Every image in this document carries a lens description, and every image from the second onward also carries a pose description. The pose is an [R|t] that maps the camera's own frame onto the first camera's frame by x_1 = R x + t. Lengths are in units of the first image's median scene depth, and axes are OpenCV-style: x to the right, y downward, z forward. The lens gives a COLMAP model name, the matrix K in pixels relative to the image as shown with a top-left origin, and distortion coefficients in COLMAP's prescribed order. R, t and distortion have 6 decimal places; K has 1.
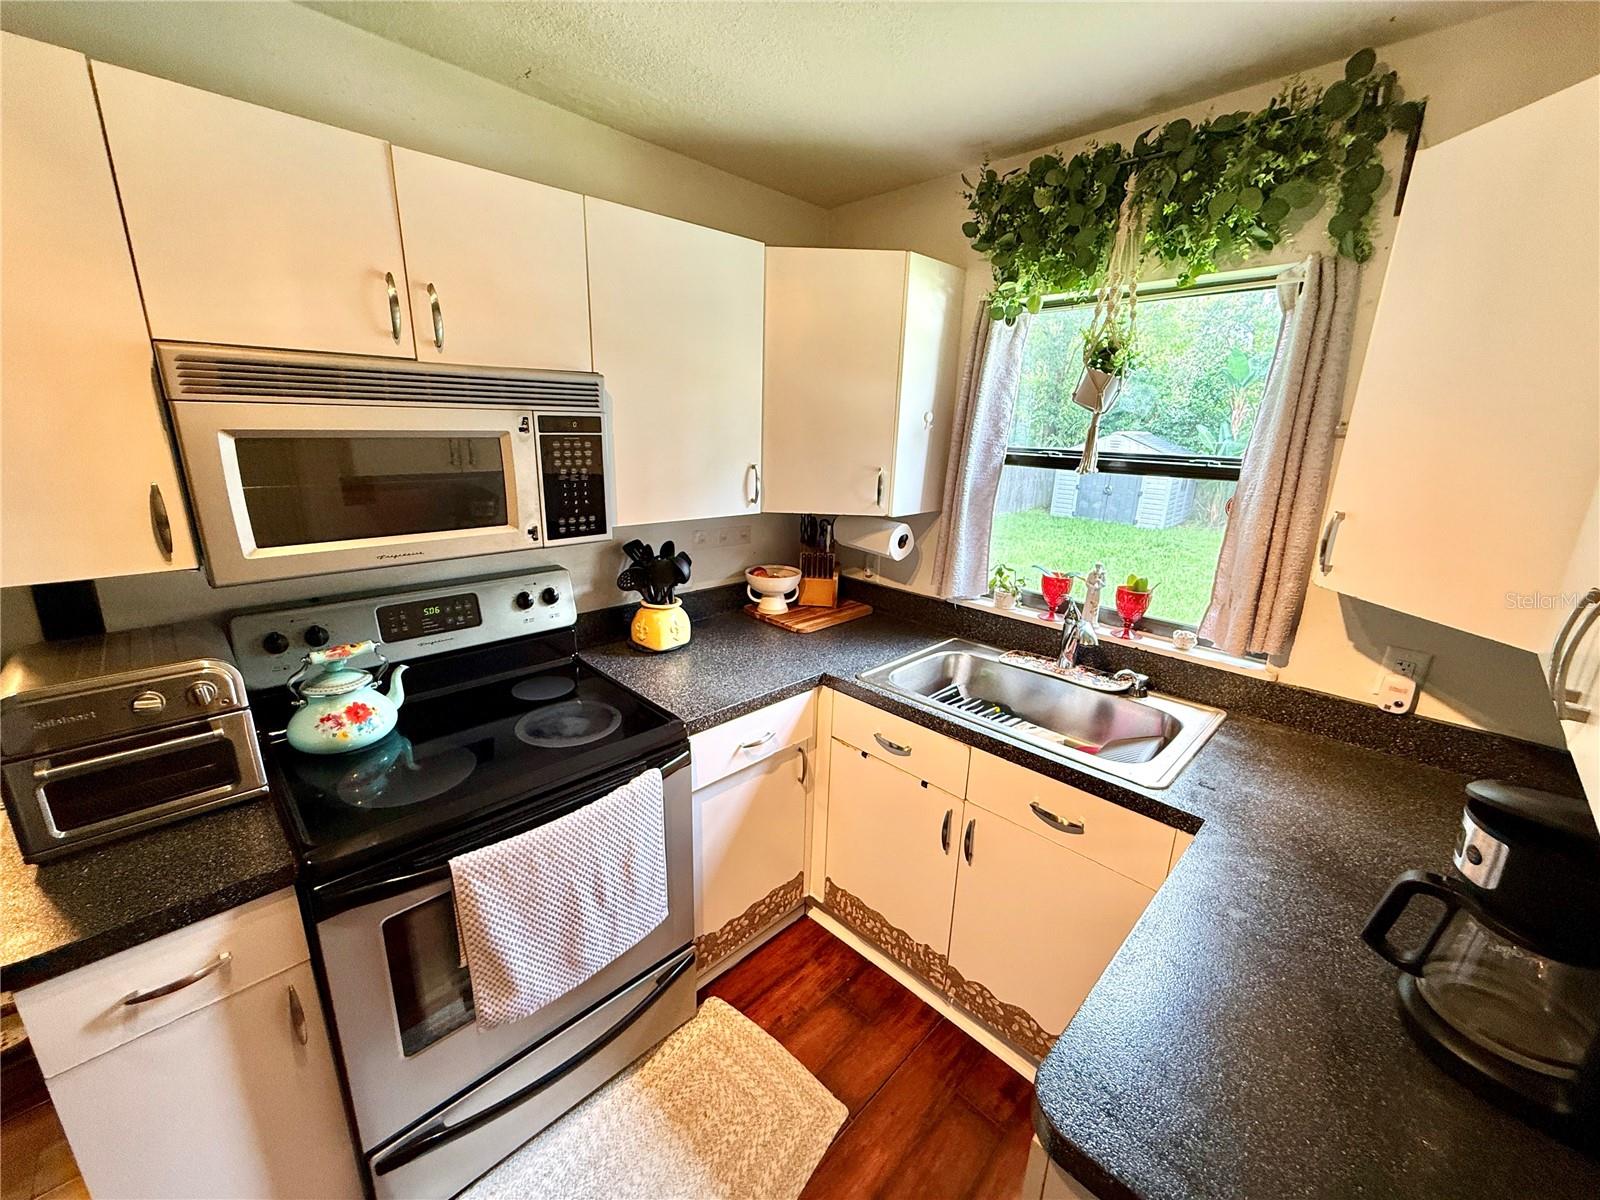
lens RADIAL K [[634.5, 0, 804.0], [0, 634.5, 597.7], [0, 0, 1]] dist [0.000223, 0.000164]
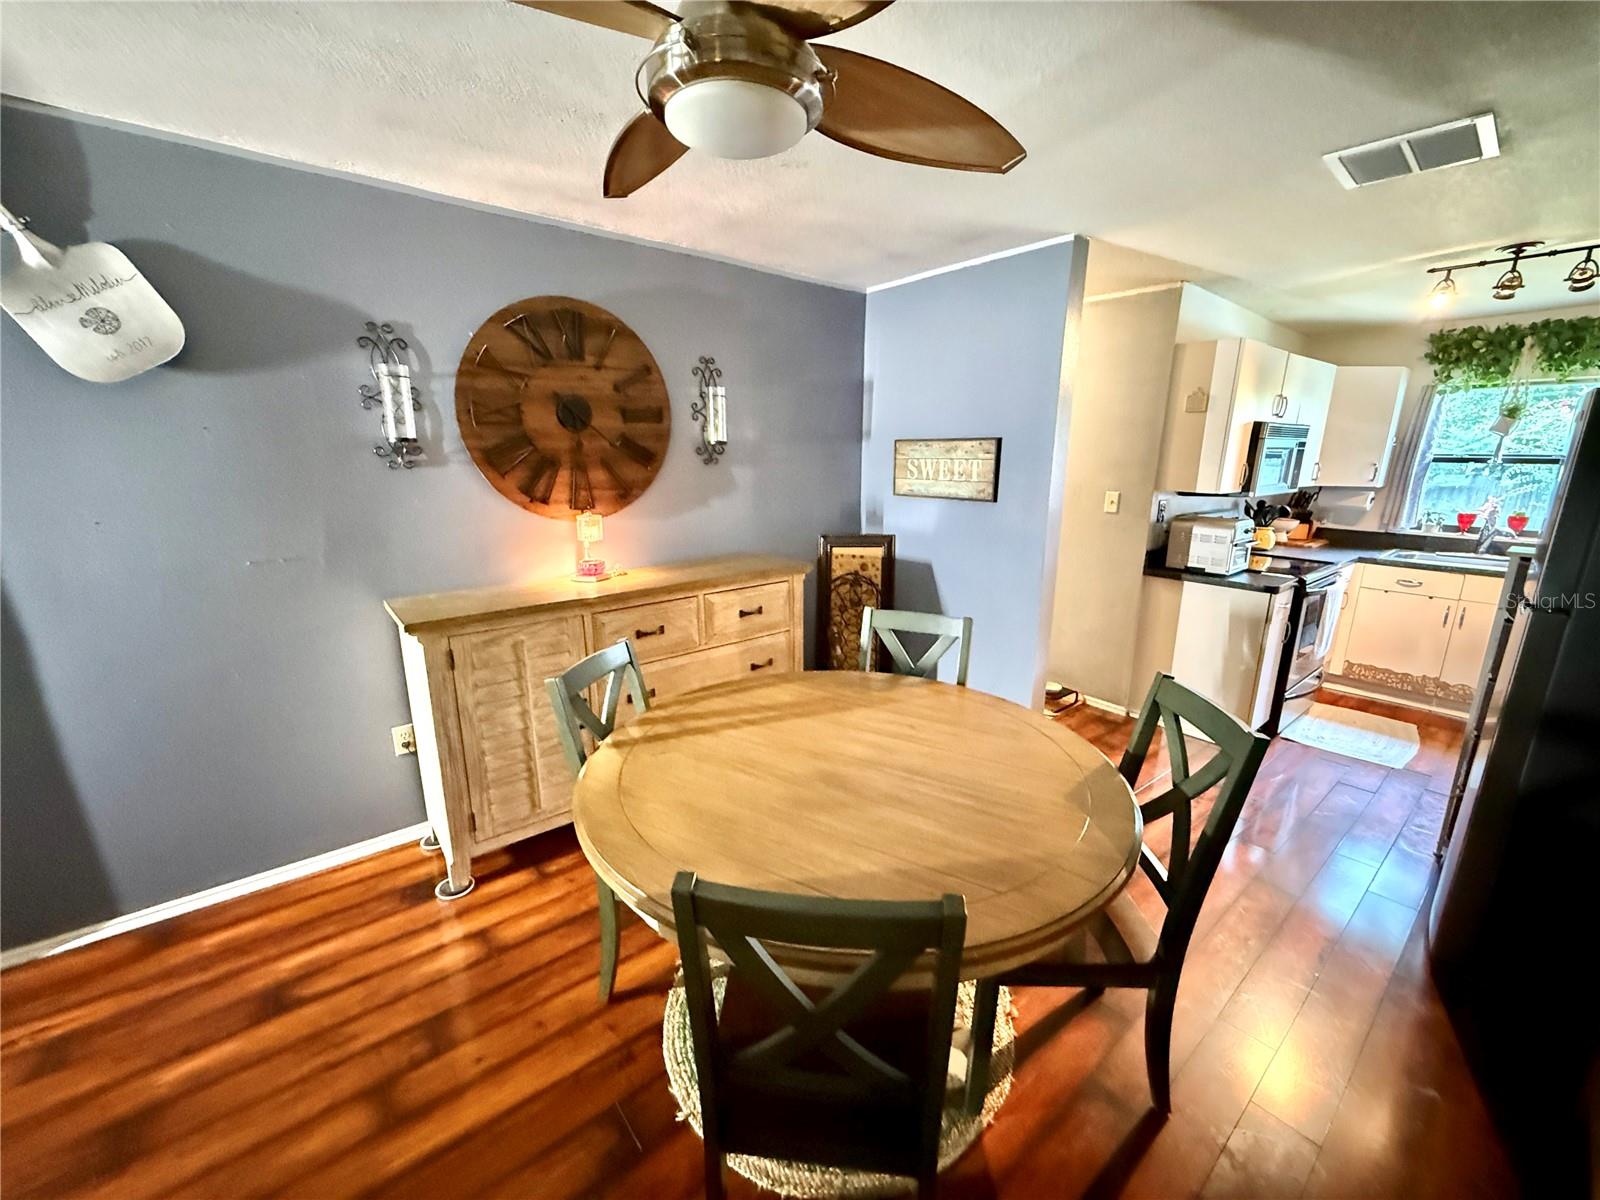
lens RADIAL K [[634.5, 0, 804.0], [0, 634.5, 597.7], [0, 0, 1]] dist [0.000223, 0.000164]
pose [[0.993387, 0.005478, -0.114681, -1.745834], [-0.010093, 0.999161, -0.039701, 0.394665], [0.114368, 0.040596, 0.992609, -1.495362]]
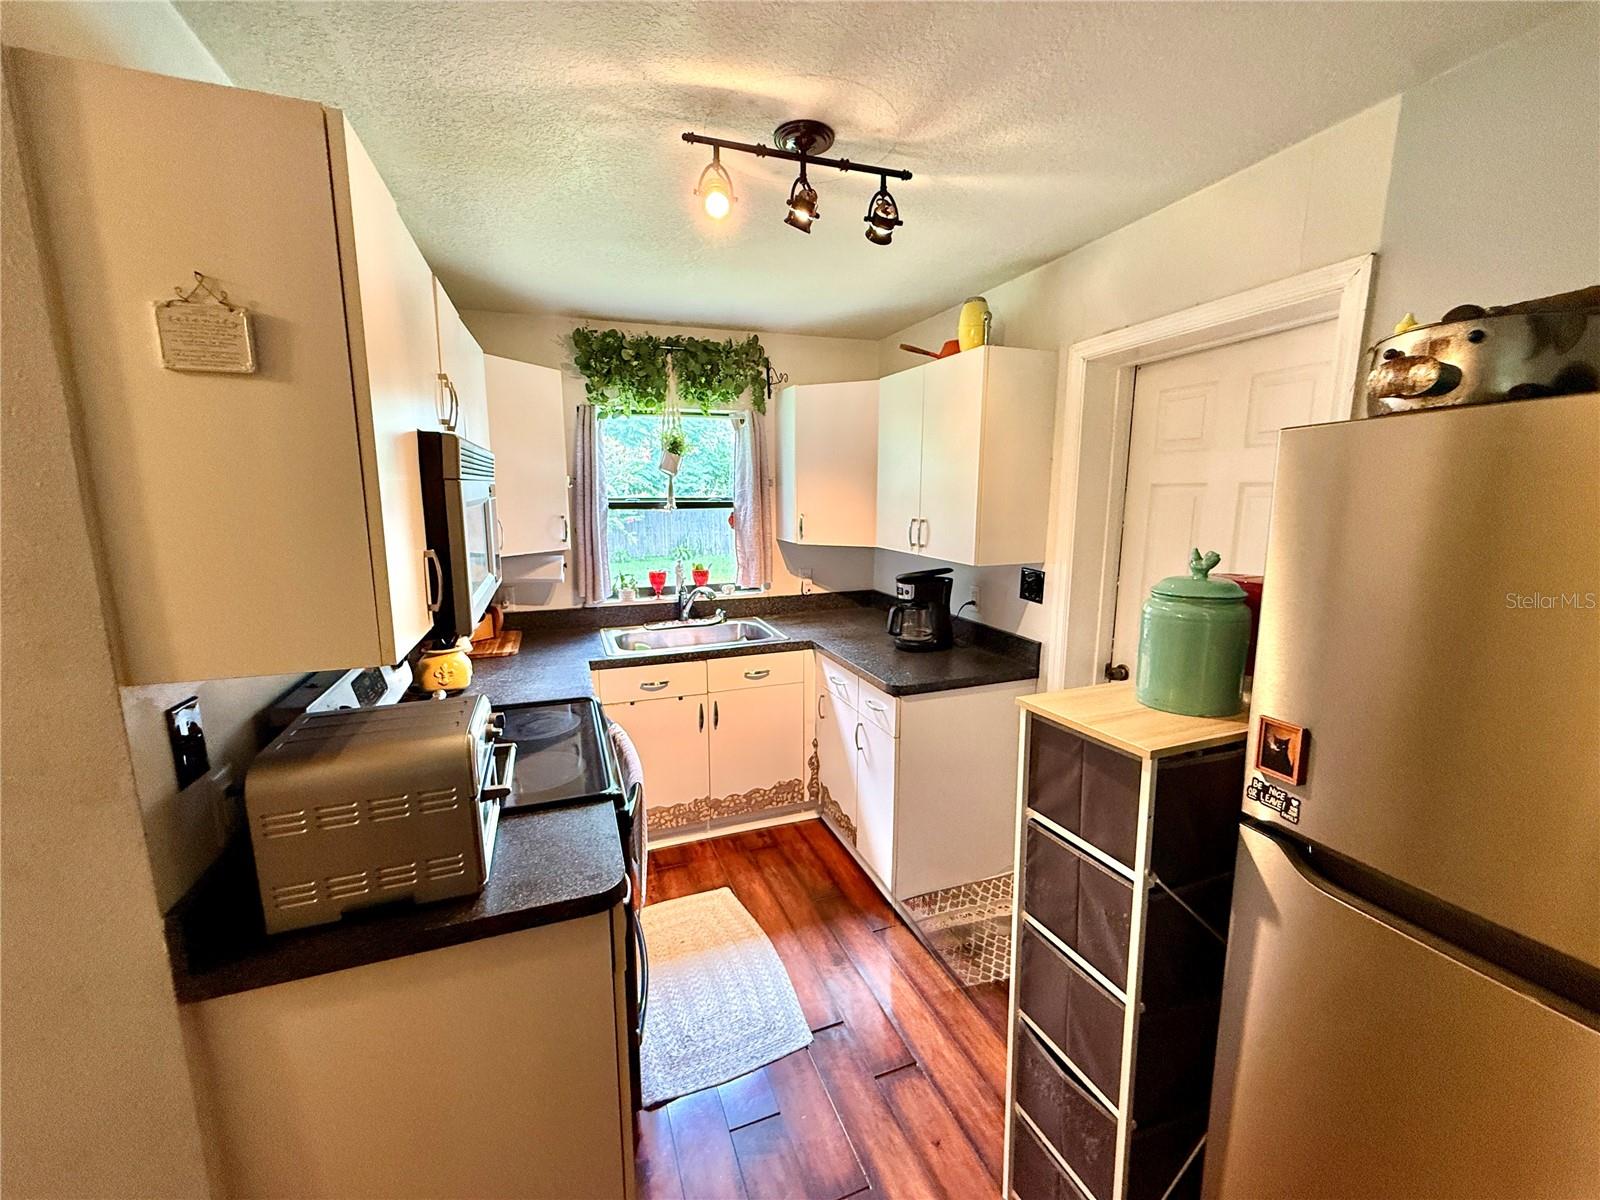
lens RADIAL K [[634.5, 0, 804.0], [0, 634.5, 597.7], [0, 0, 1]] dist [0.000223, 0.000164]
pose [[0.410702, -0.185213, 0.892760, -1.066816], [0.252462, 0.963968, 0.083844, -0.015413], [-0.876120, 0.190953, 0.442663, -0.059153]]
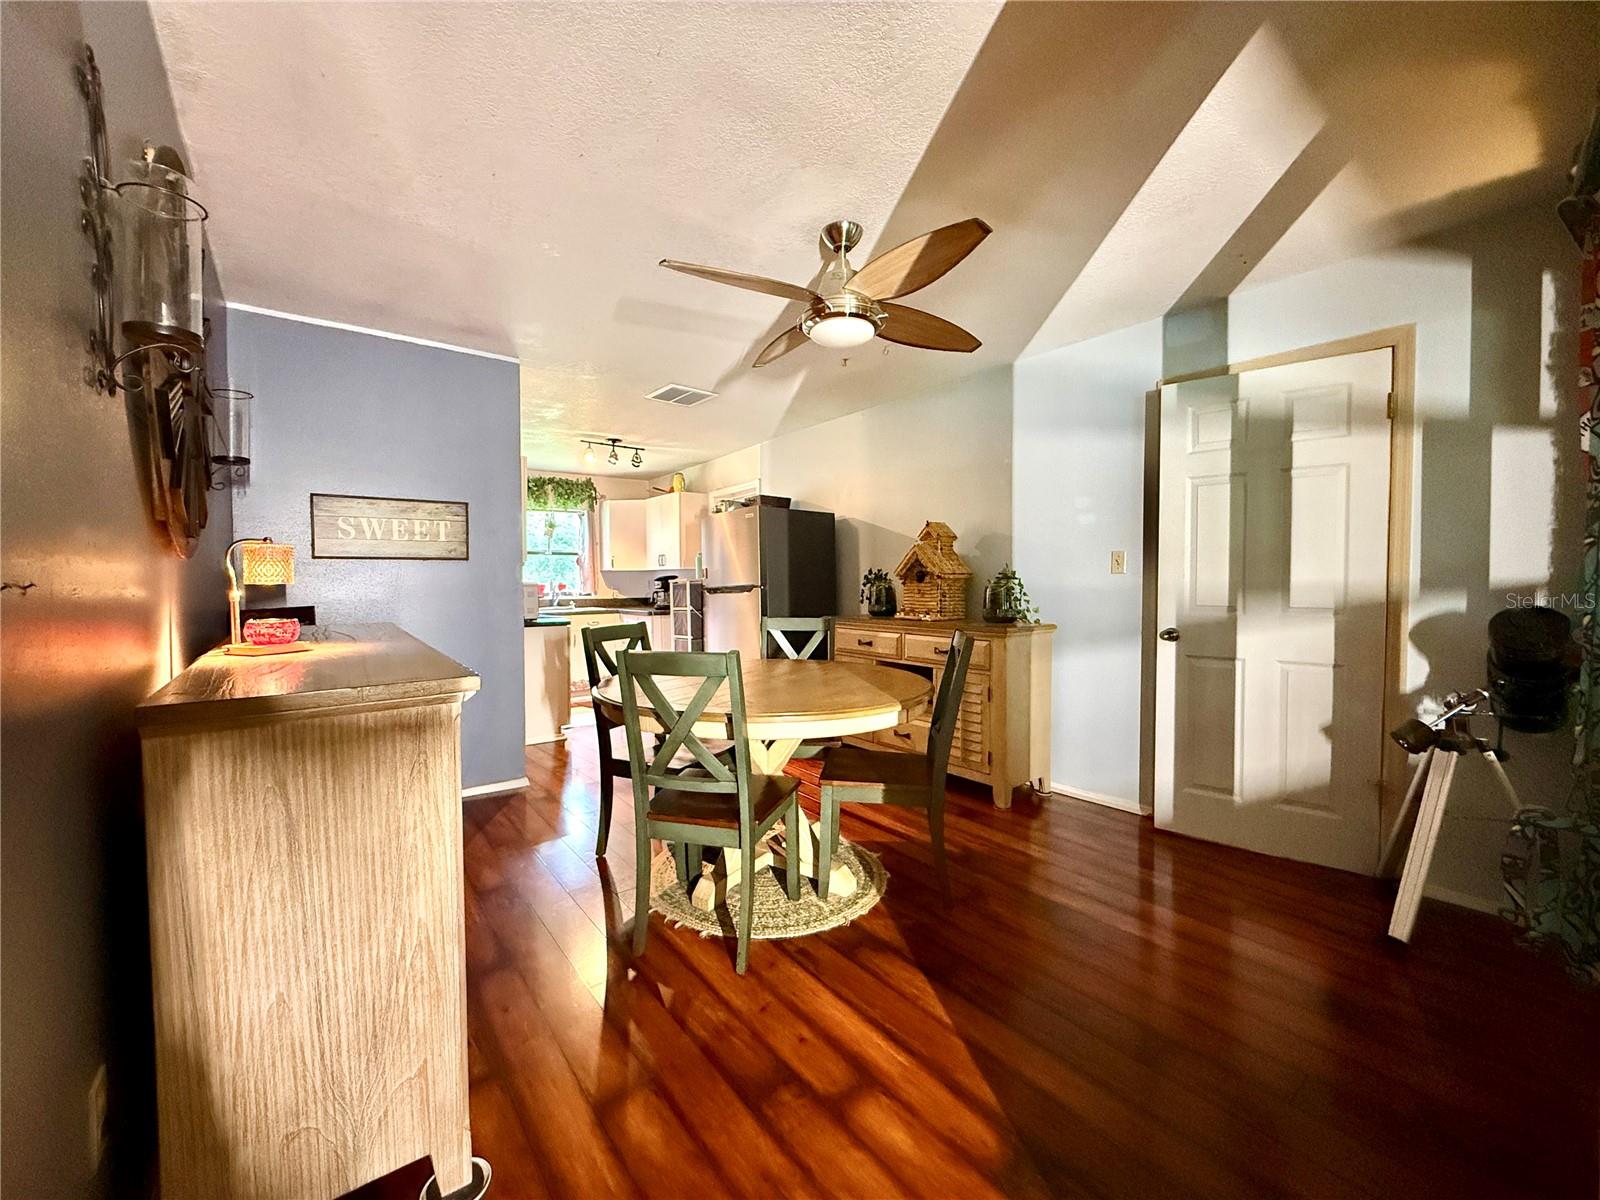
lens RADIAL K [[634.5, 0, 804.0], [0, 634.5, 597.7], [0, 0, 1]] dist [0.000223, 0.000164]
pose [[0.119255, -0.053104, 0.991442, -3.227614], [0.276432, 0.960861, 0.018215, 0.410894], [-0.953606, 0.271894, 0.129267, -0.882478]]
